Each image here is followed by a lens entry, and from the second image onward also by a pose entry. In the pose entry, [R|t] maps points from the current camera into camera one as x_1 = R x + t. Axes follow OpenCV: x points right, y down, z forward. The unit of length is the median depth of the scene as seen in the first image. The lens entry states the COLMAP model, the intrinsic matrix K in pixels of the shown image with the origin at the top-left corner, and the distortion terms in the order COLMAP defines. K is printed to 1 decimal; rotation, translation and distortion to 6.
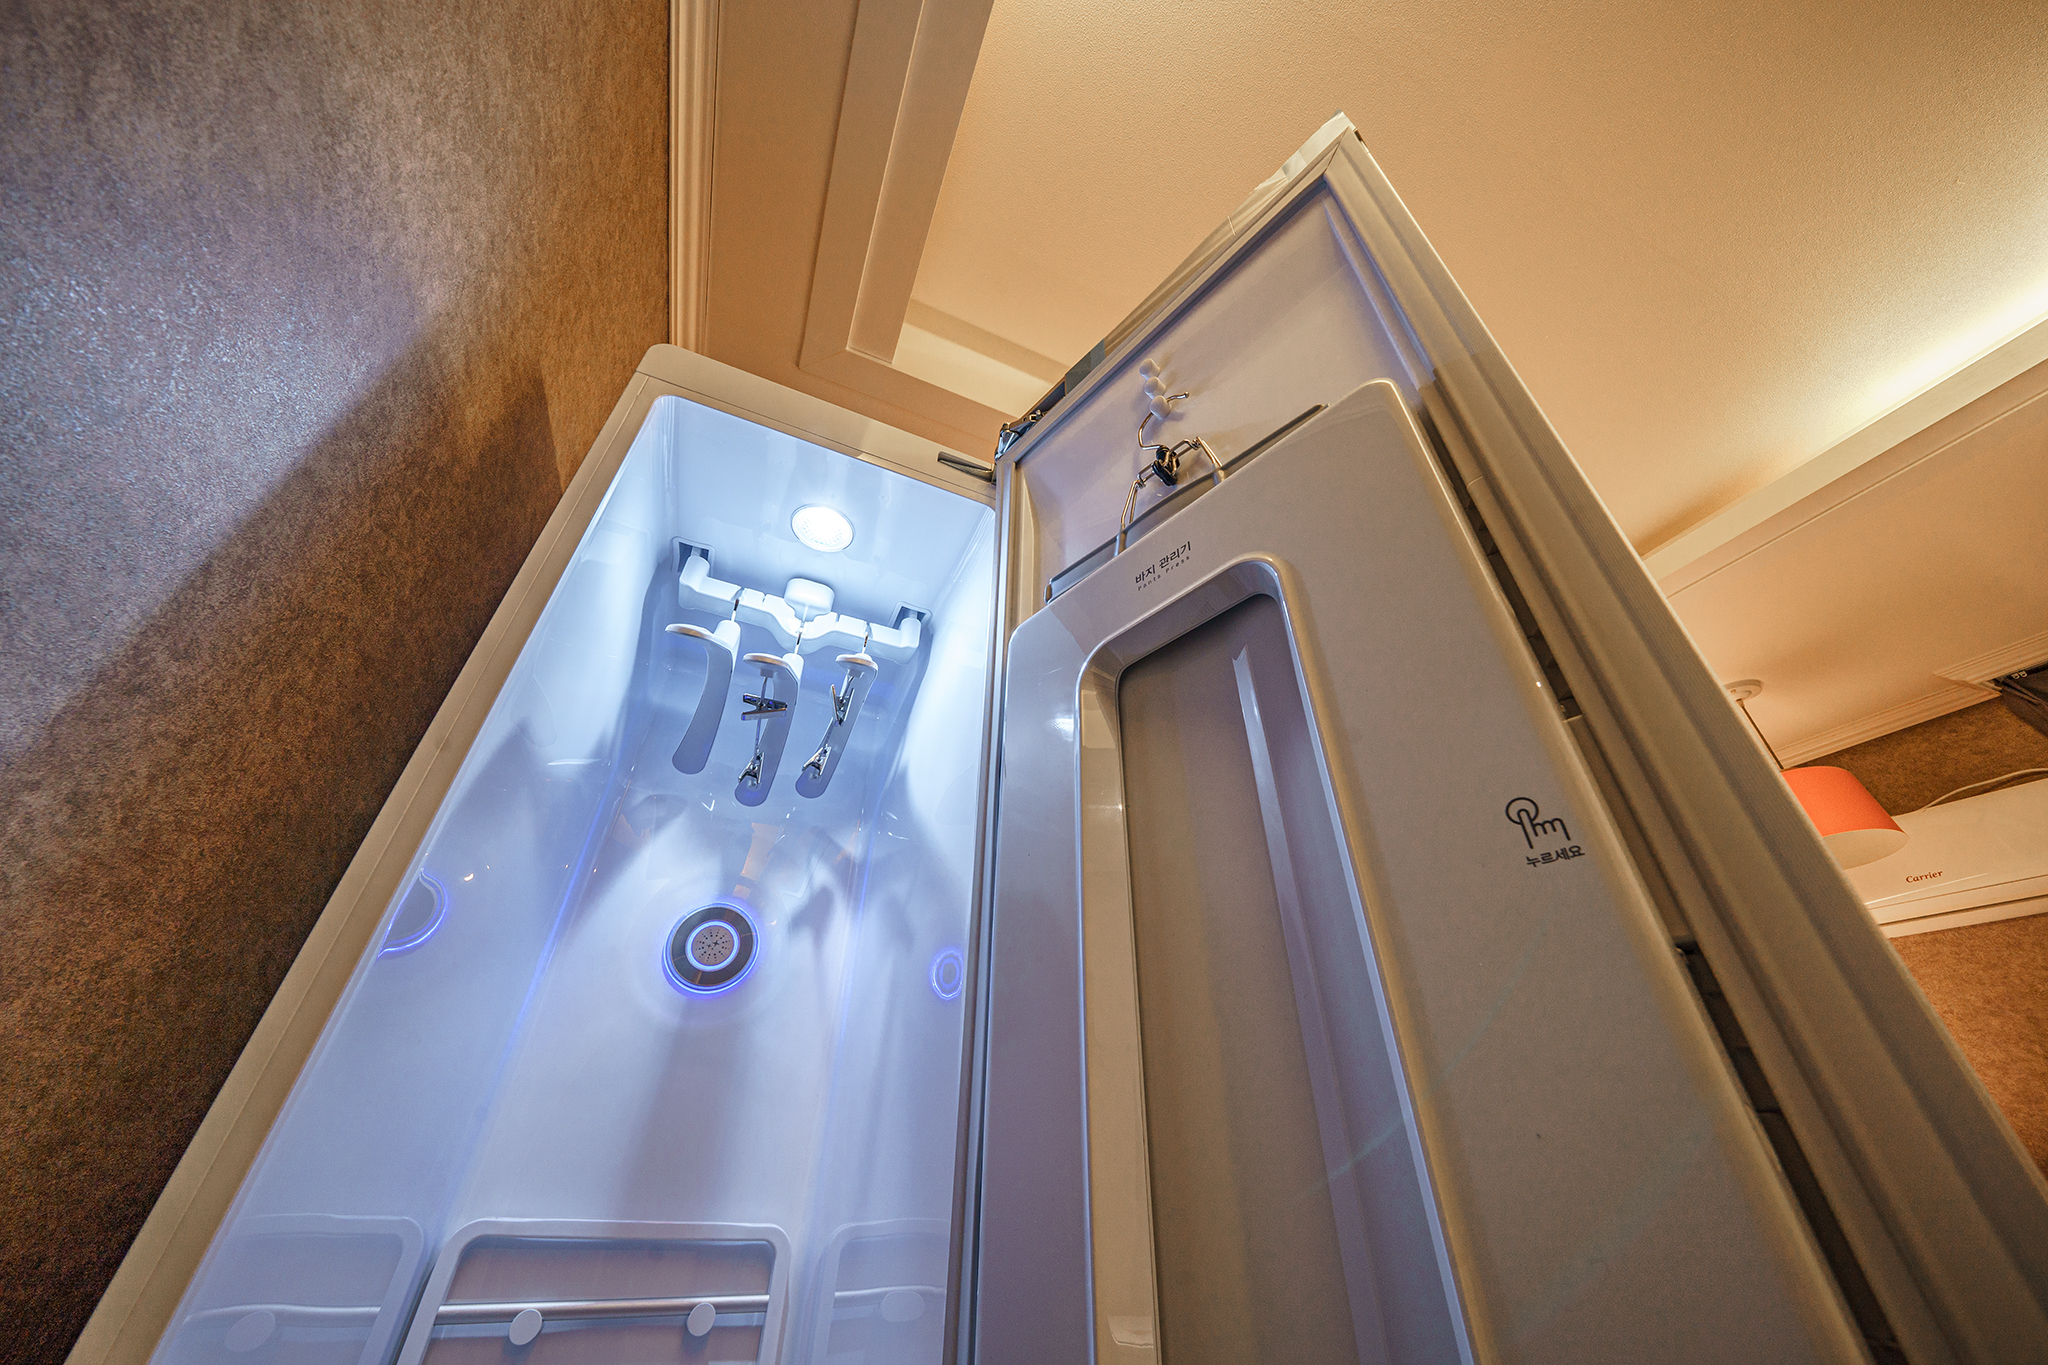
lens RADIAL K [[704.2, 0, 1025.5], [0, 704.2, 696.9], [0, 0, 1]] dist [-0.006697, -0.000065]
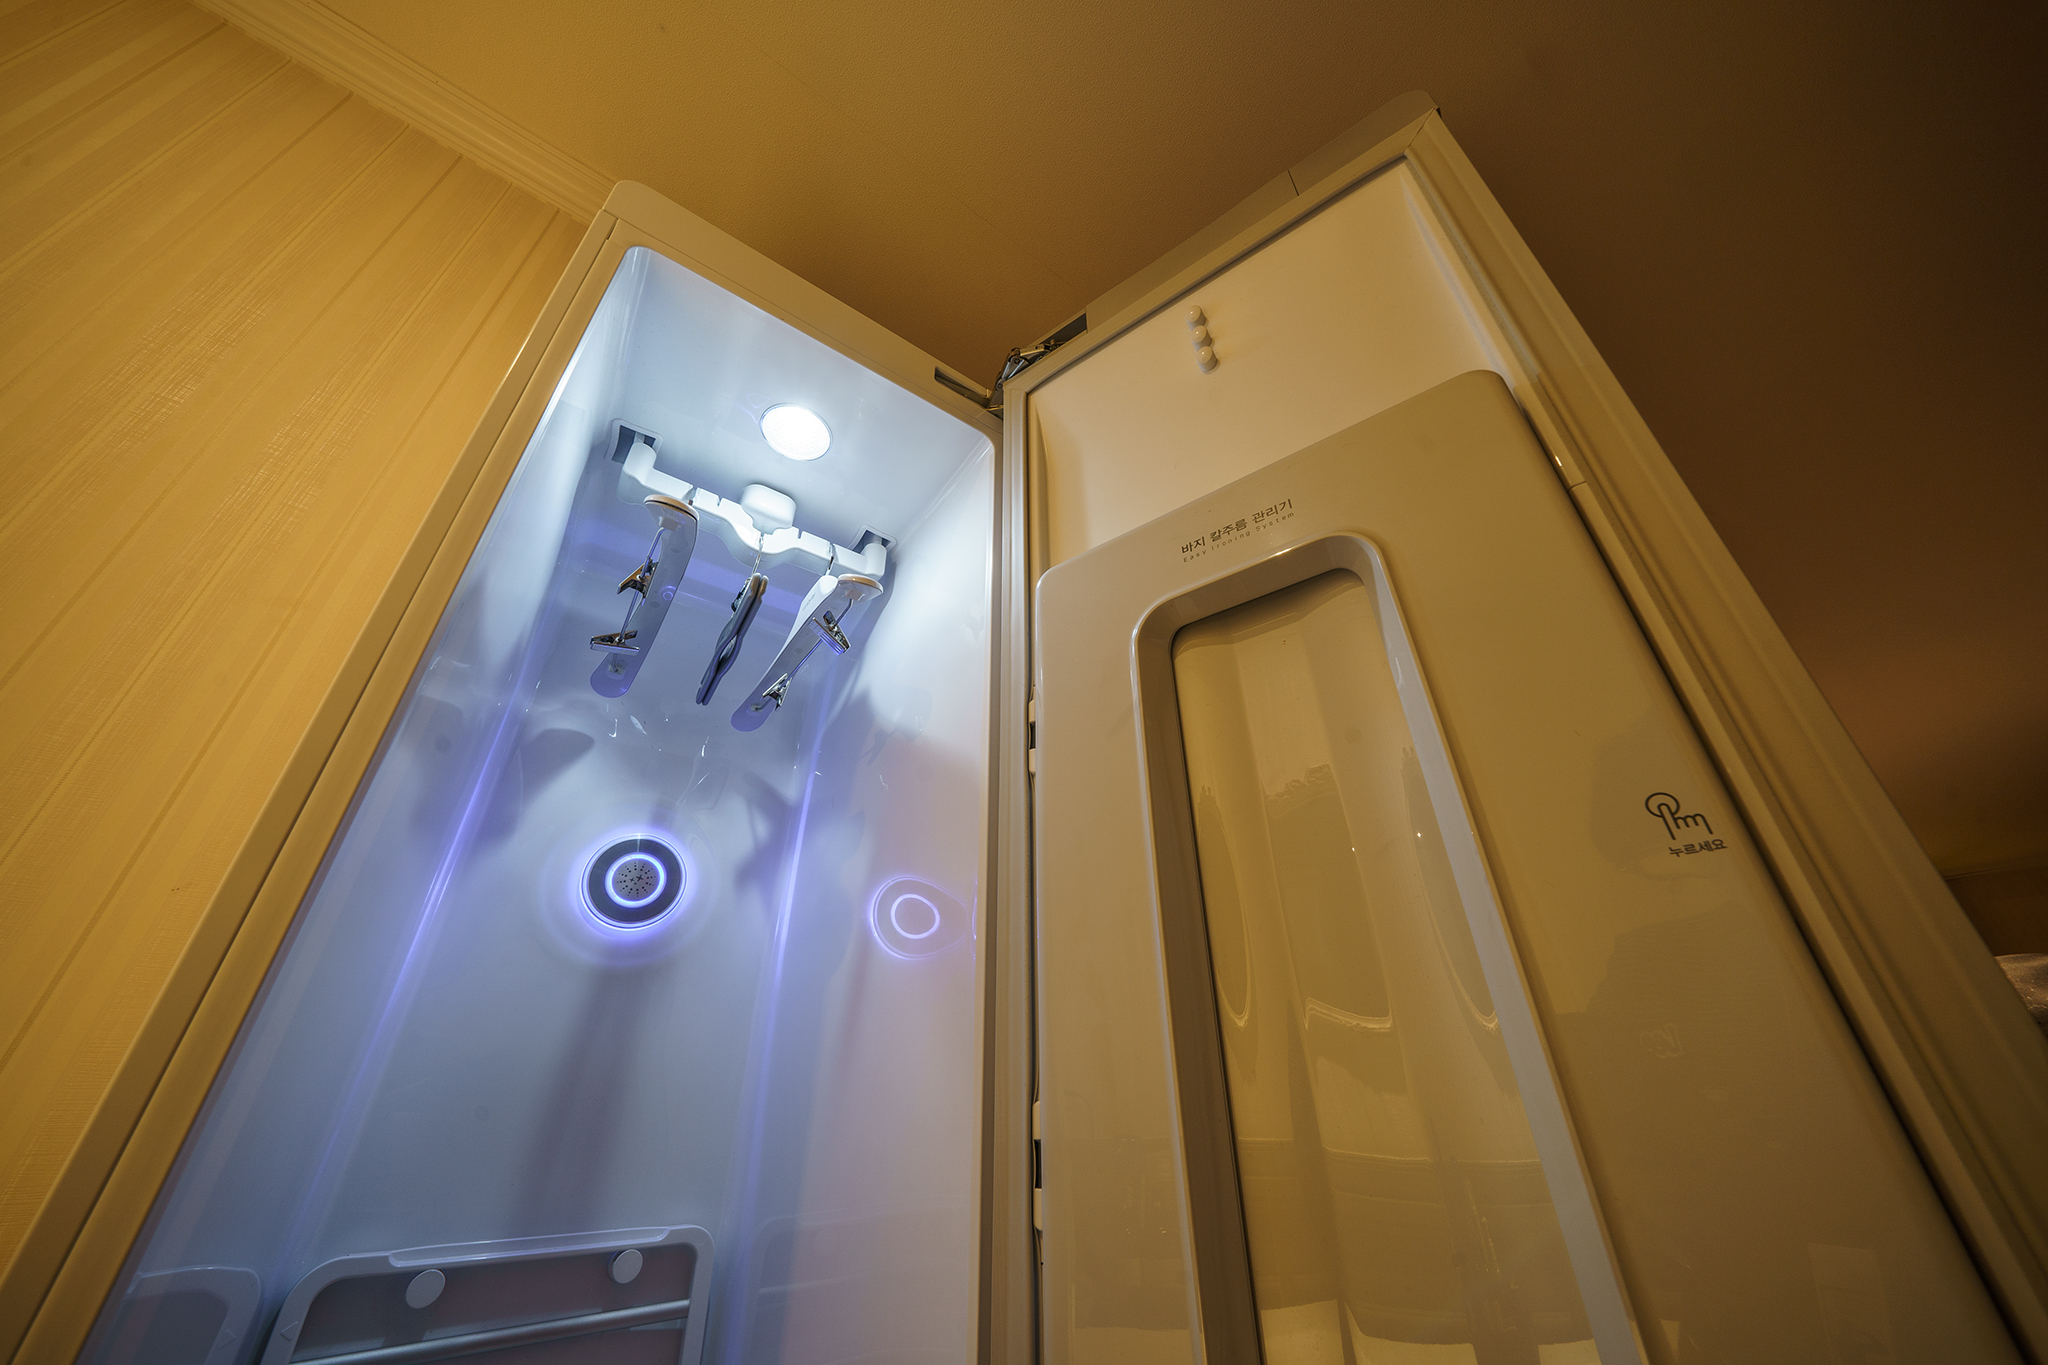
lens RADIAL K [[721.3, 0, 1018.7], [0, 721.3, 706.2], [0, 0, 1]] dist [-0.076618, -0.000033]
pose [[0.982846, 0.090039, 0.160953, -0.122178], [-0.102827, 0.992020, 0.072958, 0.011181], [-0.153099, -0.088257, 0.984262, 0.045102]]
